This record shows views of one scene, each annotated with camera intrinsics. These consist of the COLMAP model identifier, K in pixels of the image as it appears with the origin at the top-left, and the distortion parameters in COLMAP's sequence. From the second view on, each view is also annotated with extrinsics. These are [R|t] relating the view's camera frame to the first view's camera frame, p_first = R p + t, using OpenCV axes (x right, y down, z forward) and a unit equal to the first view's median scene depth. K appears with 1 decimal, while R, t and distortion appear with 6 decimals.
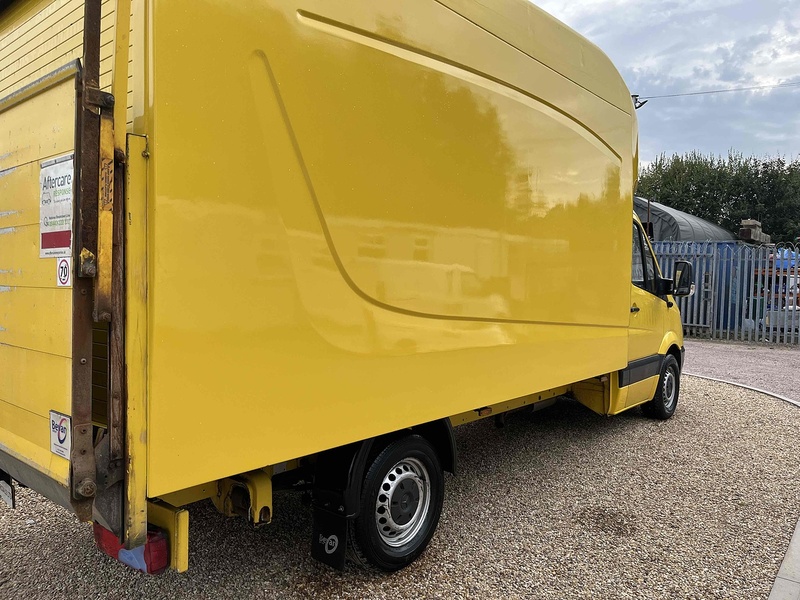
lens RADIAL K [[614.0, 0, 402.5], [0, 614.0, 300.8], [0, 0, 1]] dist [0.030720, -0.065543]
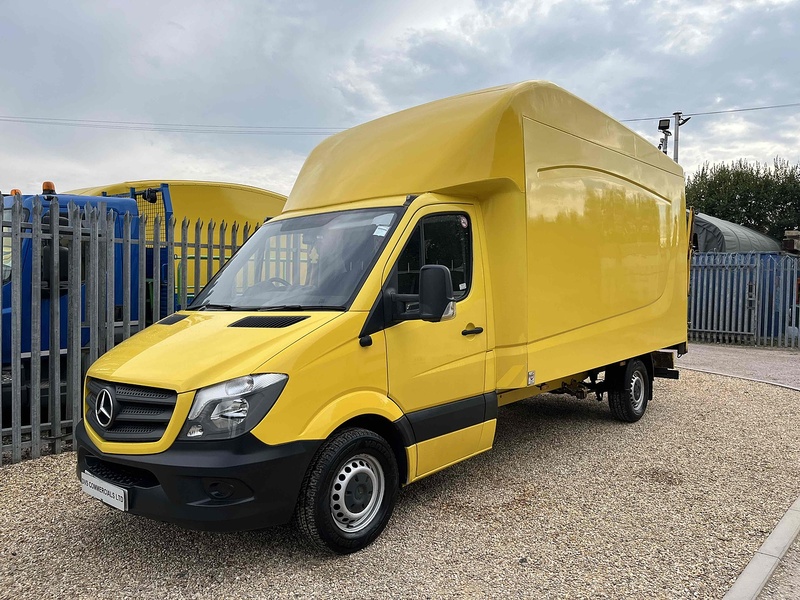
lens RADIAL K [[616.0, 0, 396.3], [0, 616.0, 309.1], [0, 0, 1]] dist [0.045279, -0.092558]
pose [[0.997552, -0.009549, -0.069267, -0.122261], [0.009104, 0.999936, -0.006739, 0.003632], [0.069327, 0.006092, 0.997575, -0.324994]]
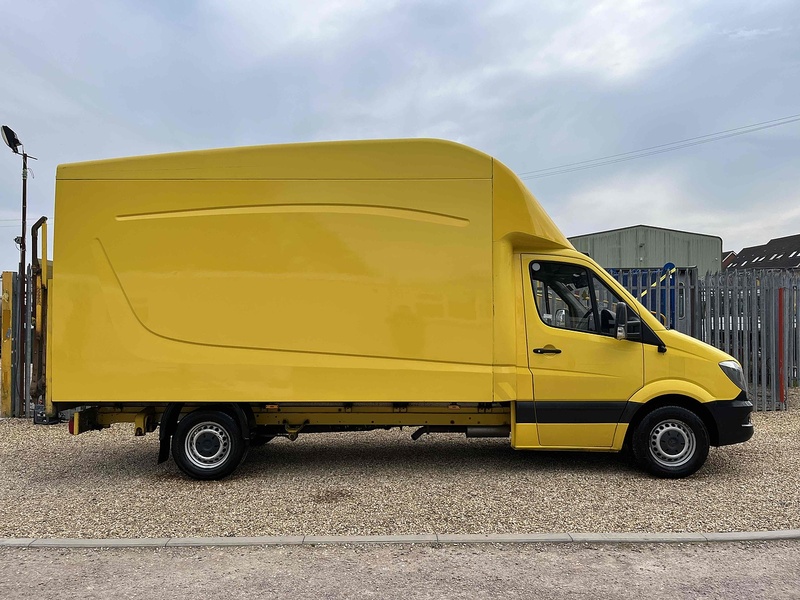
lens RADIAL K [[616.0, 0, 396.3], [0, 616.0, 309.1], [0, 0, 1]] dist [0.045279, -0.092558]
pose [[0.638741, -0.024447, -0.769033, 1.392530], [-0.019663, 0.998650, -0.048078, -0.004032], [0.769170, 0.045831, 0.637398, 0.173871]]
